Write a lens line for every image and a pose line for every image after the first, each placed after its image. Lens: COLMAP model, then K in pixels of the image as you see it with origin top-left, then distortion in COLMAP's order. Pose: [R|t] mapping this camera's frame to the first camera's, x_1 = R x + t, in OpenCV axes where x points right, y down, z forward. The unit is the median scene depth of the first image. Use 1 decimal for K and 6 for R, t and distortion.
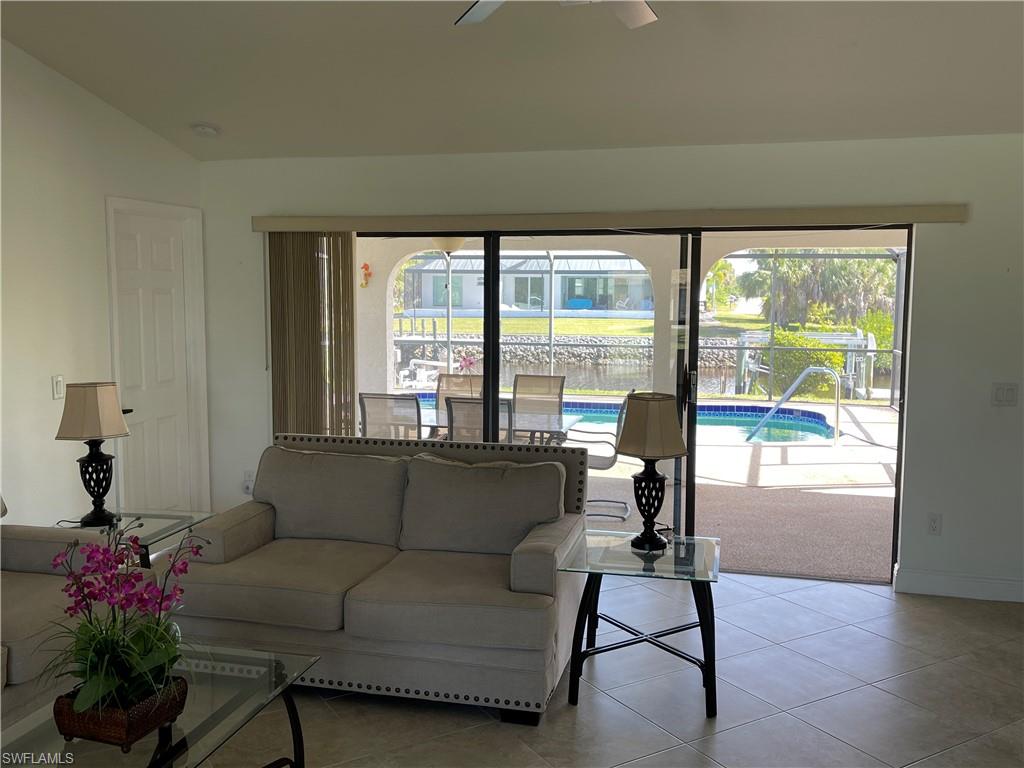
lens RADIAL K [[900.9, 0, 512.0], [0, 900.9, 384.0], [0, 0, 1]] dist [0.000724, 0.000239]
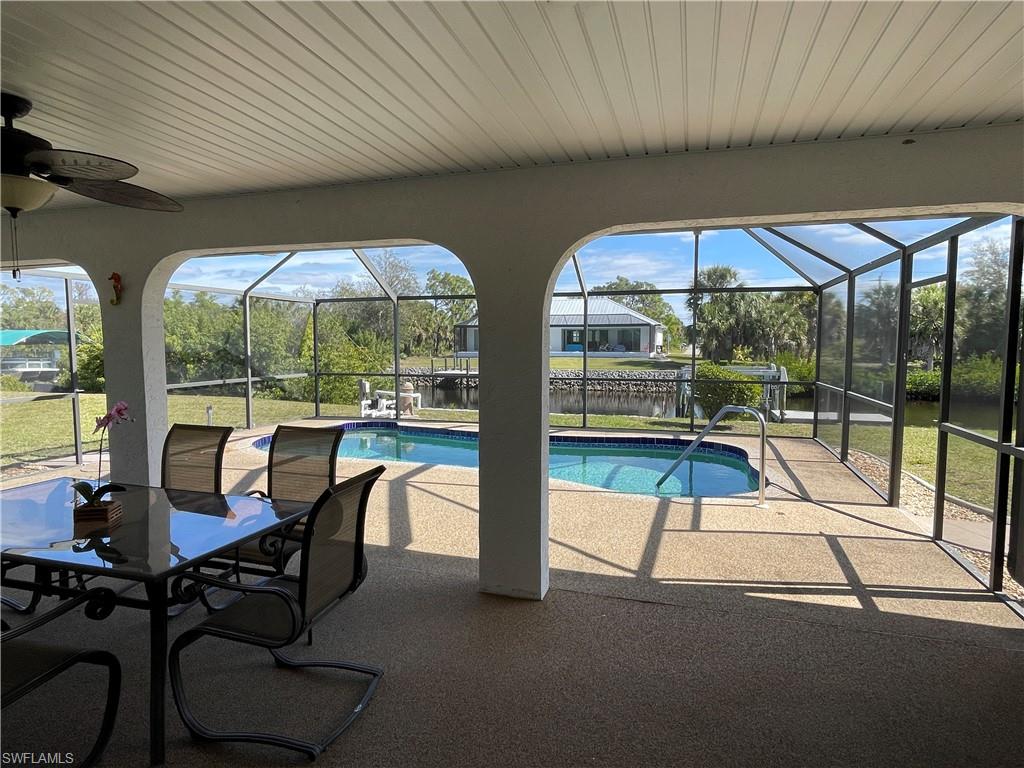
lens RADIAL K [[574.6, 0, 512.0], [0, 574.6, 384.0], [0, 0, 1]] dist [-0.003104, -0.000263]
pose [[0.998576, -0.002240, -0.053297, 0.082903], [0.000681, 0.999572, -0.029254, -0.011791], [0.053340, 0.029176, 0.998150, 0.238665]]
